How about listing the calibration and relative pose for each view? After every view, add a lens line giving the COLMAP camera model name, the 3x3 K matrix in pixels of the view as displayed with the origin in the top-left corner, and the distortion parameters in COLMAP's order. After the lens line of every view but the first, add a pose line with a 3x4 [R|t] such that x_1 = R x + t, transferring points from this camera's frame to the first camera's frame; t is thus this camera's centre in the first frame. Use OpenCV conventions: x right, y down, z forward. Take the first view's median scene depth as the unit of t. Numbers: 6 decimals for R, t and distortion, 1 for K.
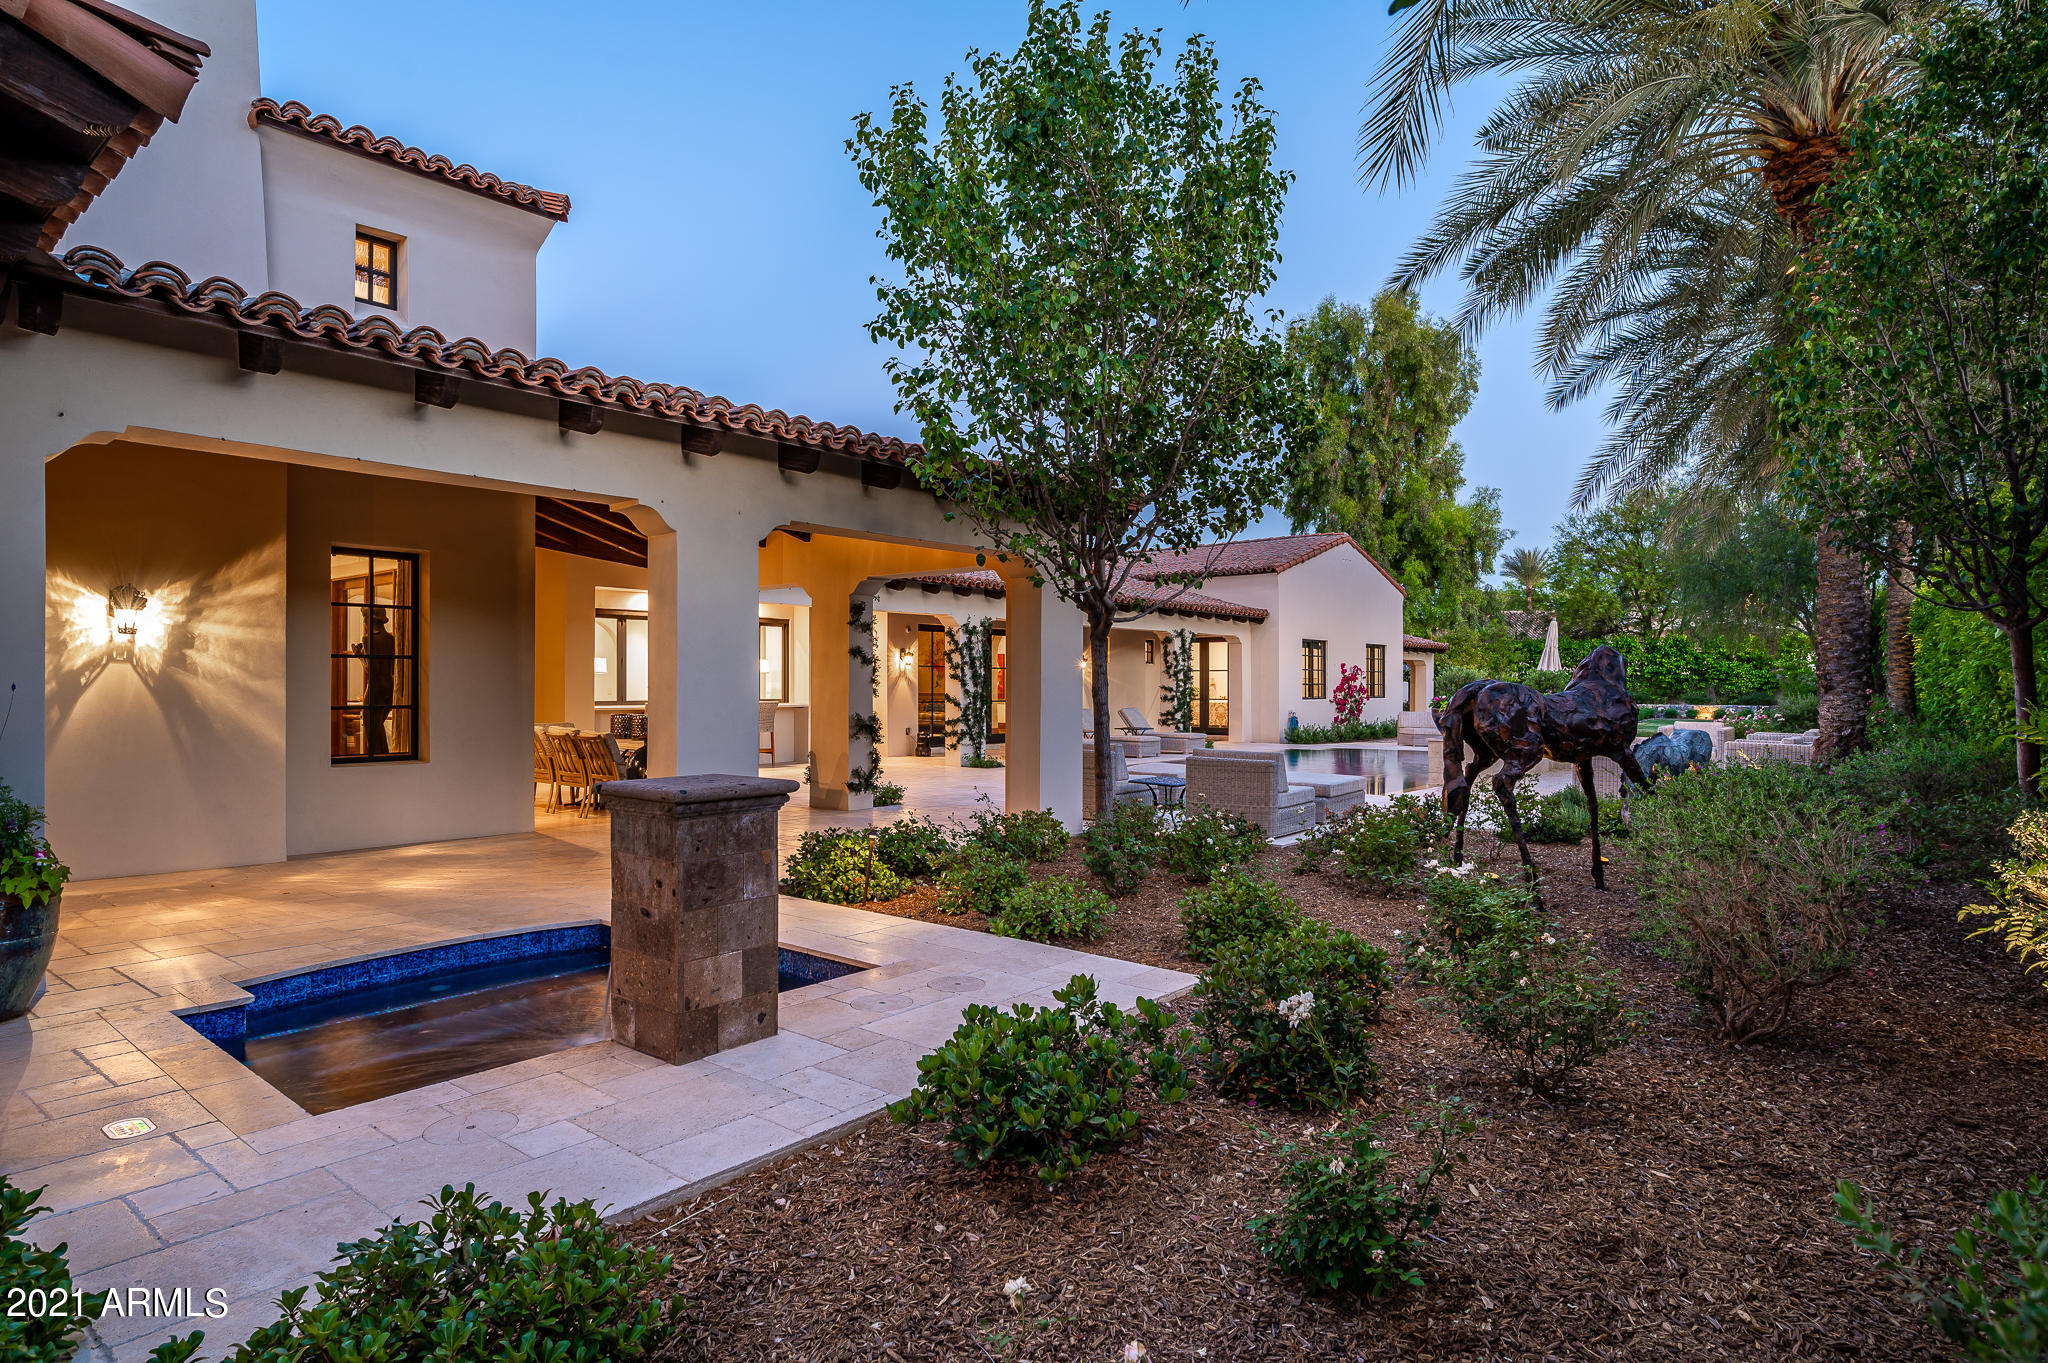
lens RADIAL K [[1095.1, 0, 1022.3], [0, 1095.1, 678.9], [0, 0, 1]] dist [-0.004170, 0.000076]
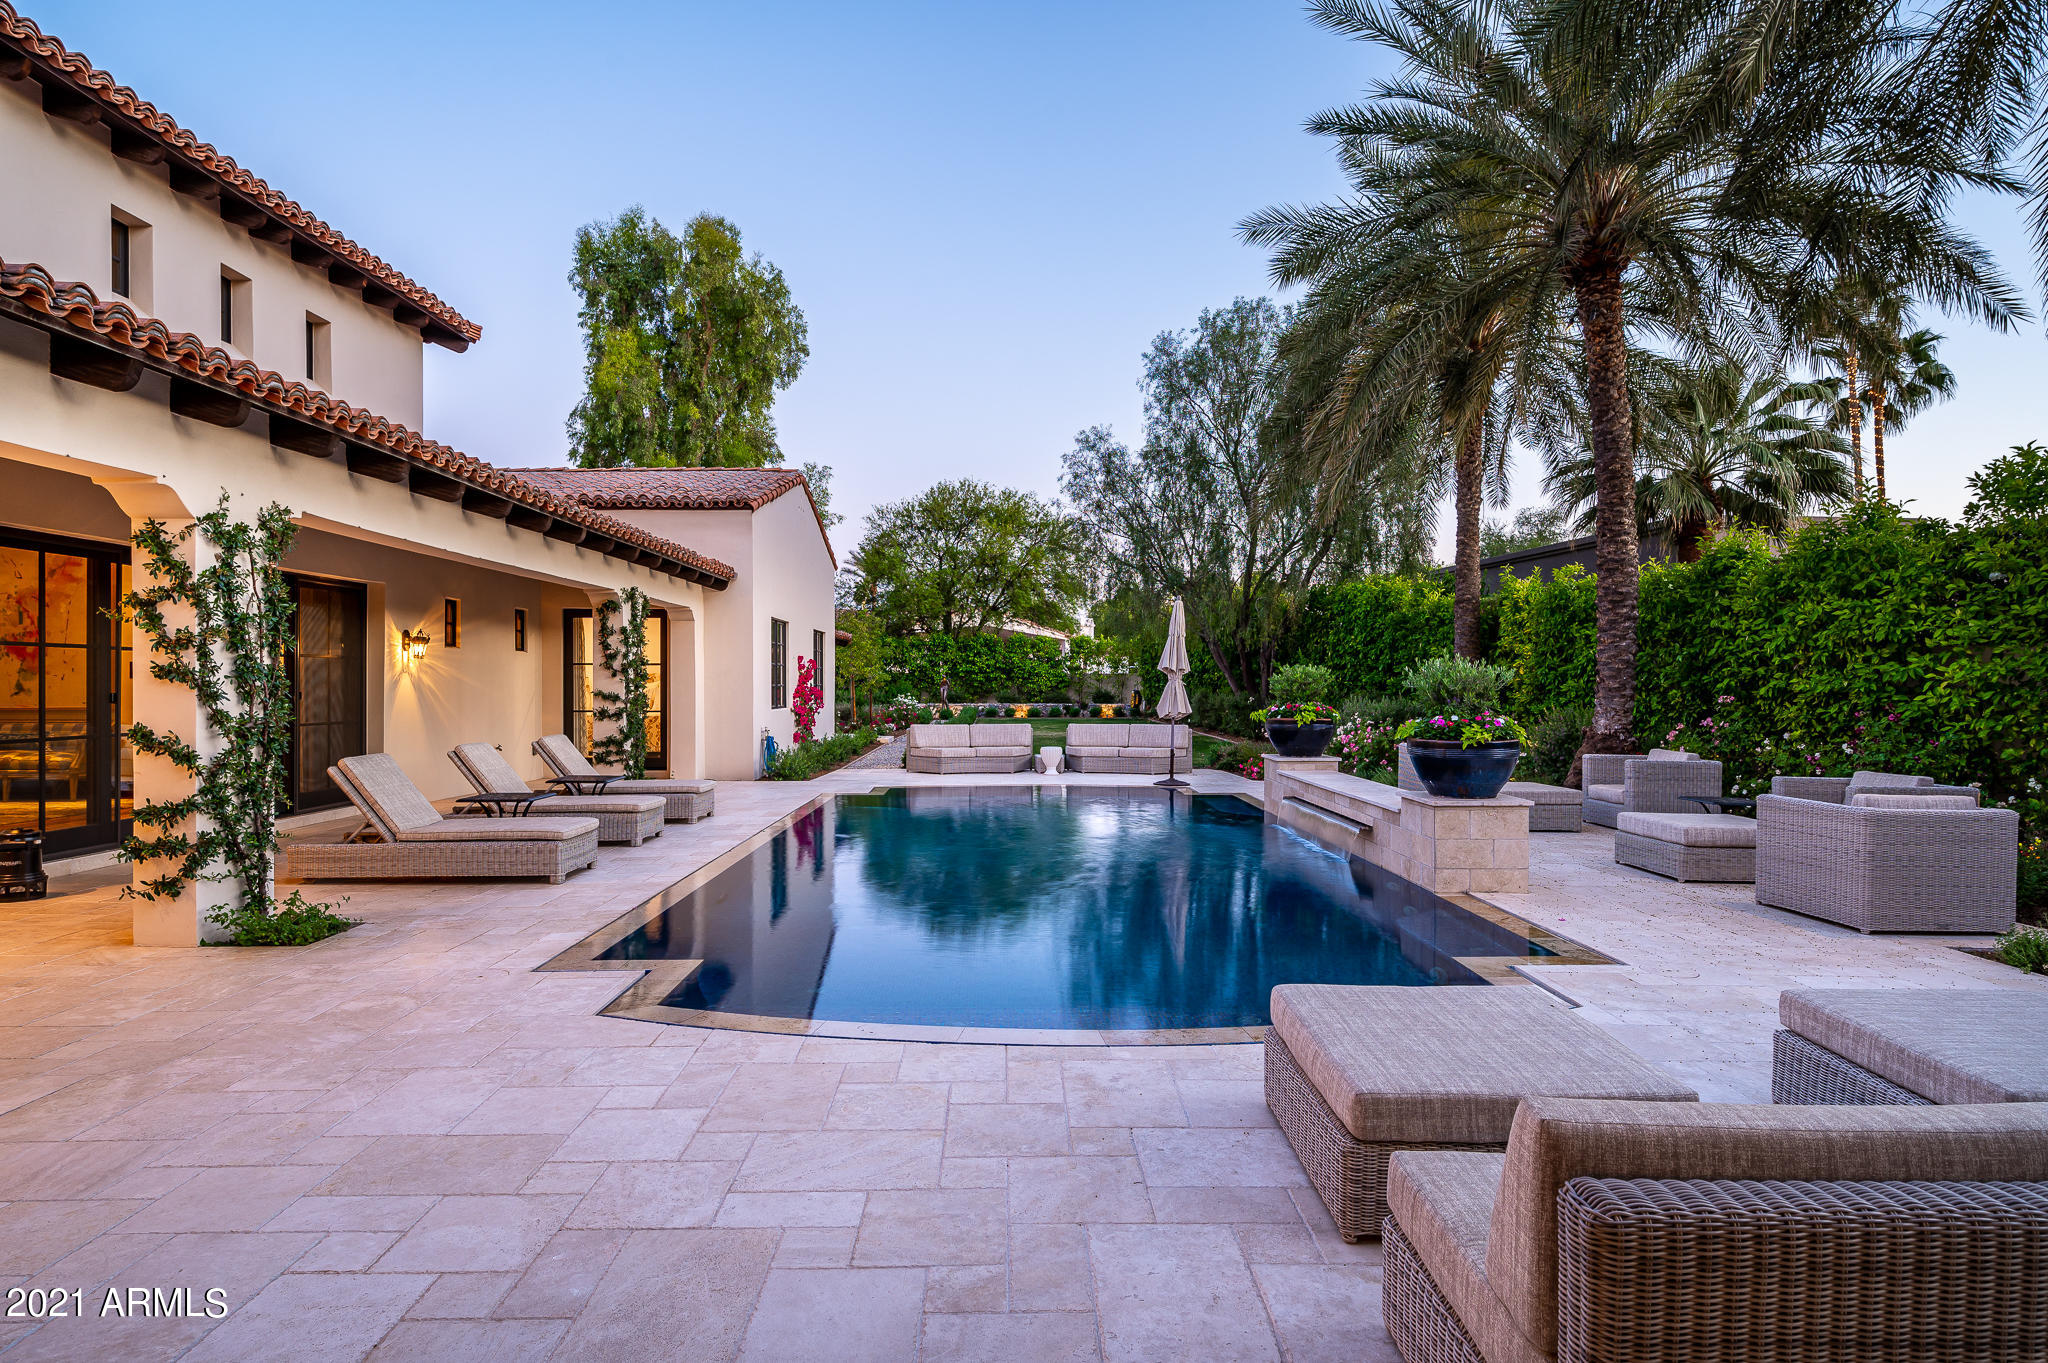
lens RADIAL K [[1095.1, 0, 1023.1], [0, 1095.1, 676.1], [0, 0, 1]] dist [-0.004170, 0.000076]
pose [[0.762346, 0.002437, 0.647165, -0.045082], [-0.002240, 0.999997, -0.001127, -0.000627], [-0.647166, -0.000590, 0.762349, 0.335049]]
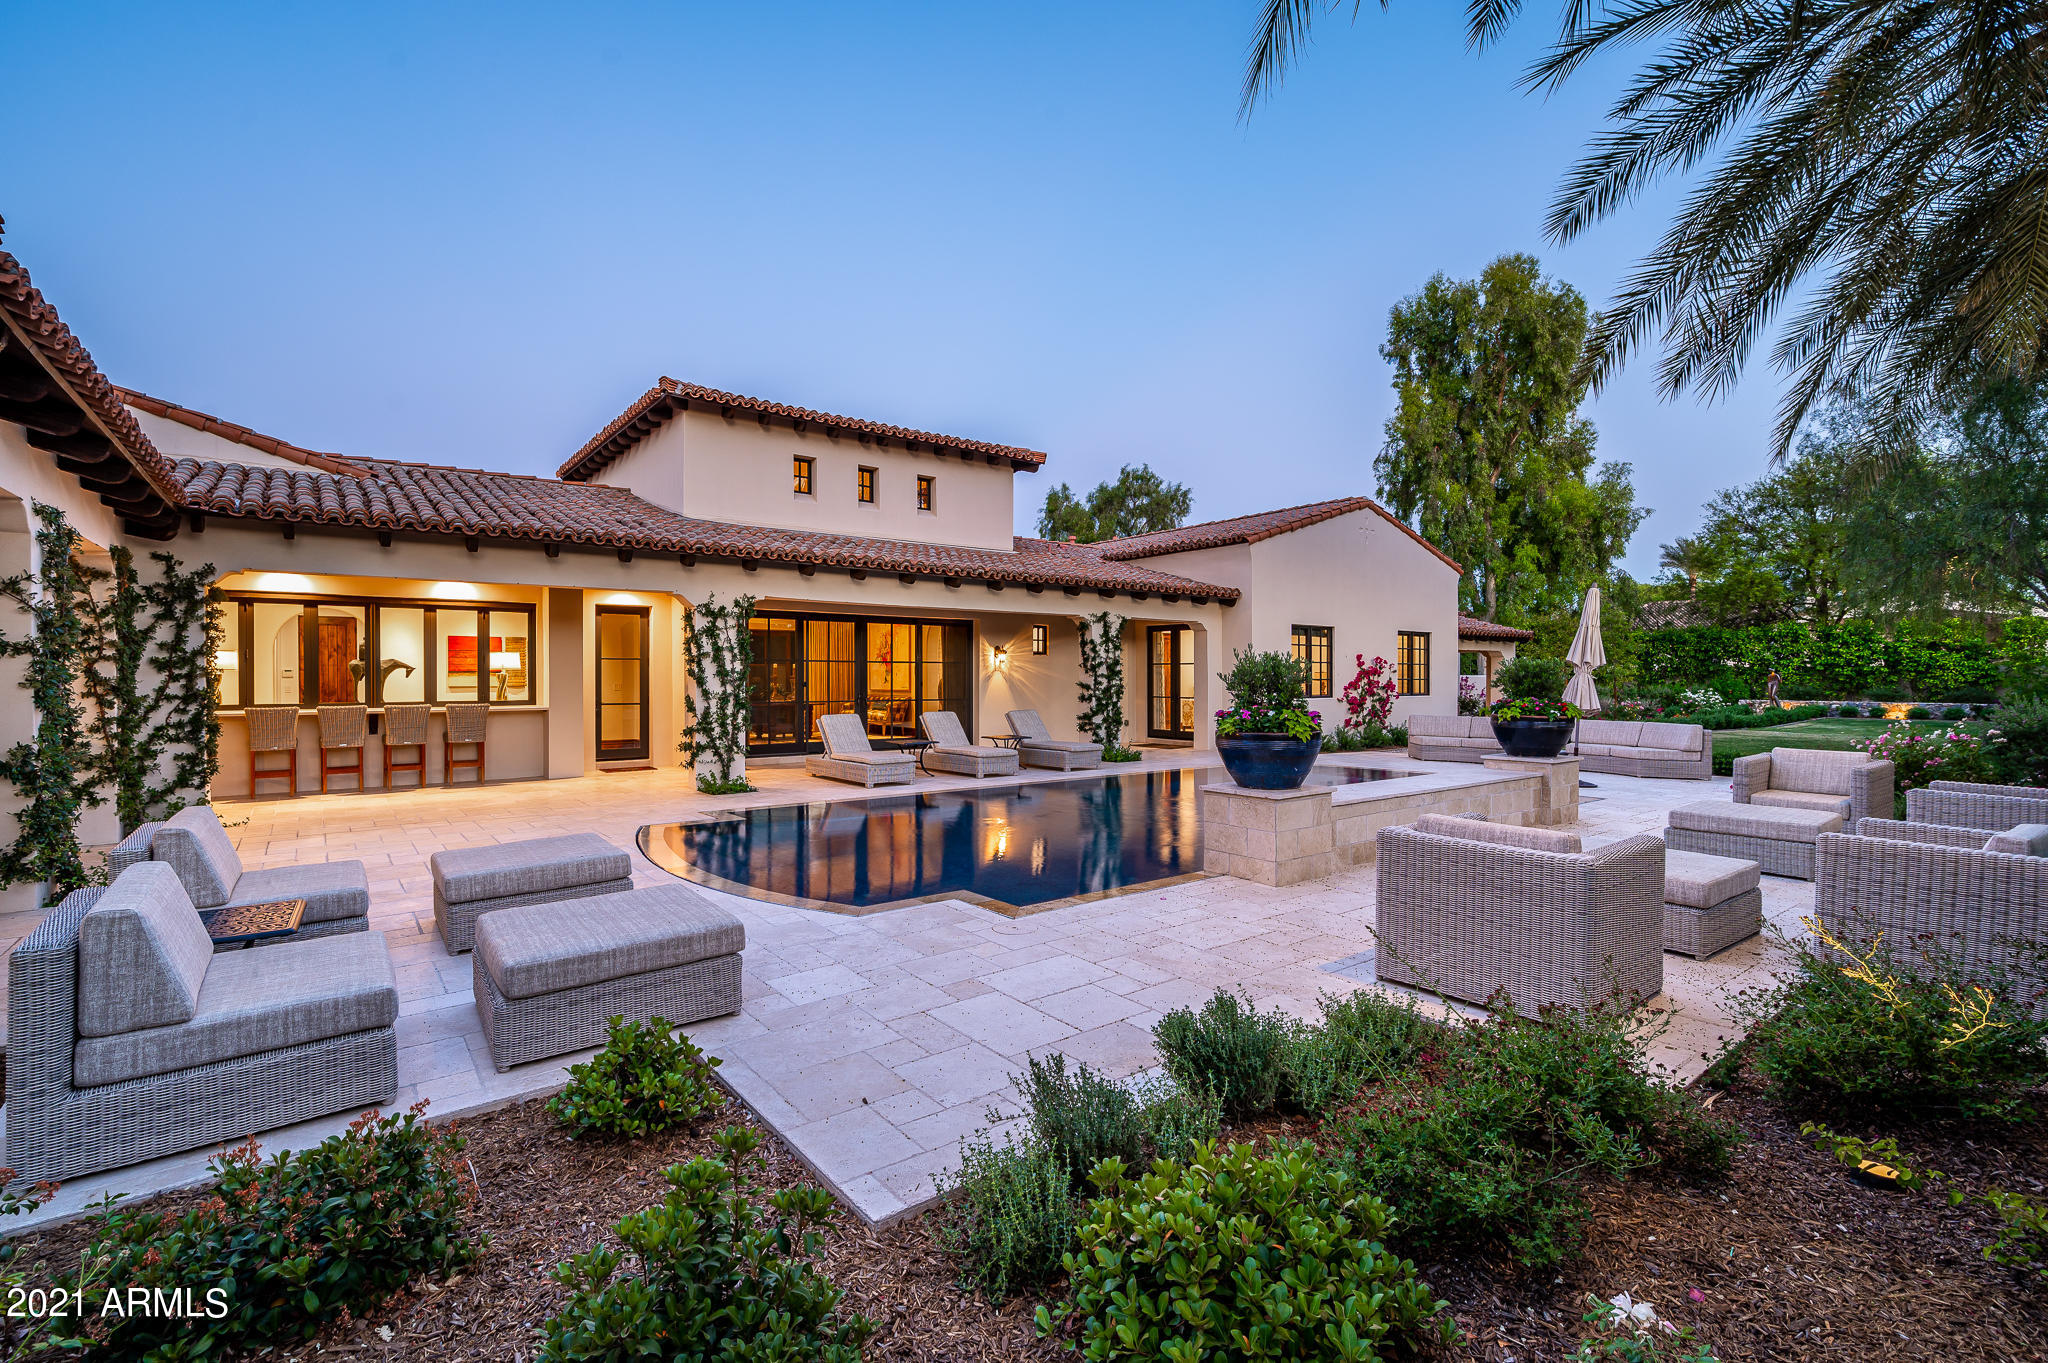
lens RADIAL K [[907.3, 0, 1021.6], [0, 907.3, 681.1], [0, 0, 1]] dist [0.002497, -0.001204]
pose [[0.976006, -0.000154, -0.217745, 0.171996], [0.002265, 0.999953, 0.009444, -0.000921], [0.217733, -0.009711, 0.975960, 0.244507]]
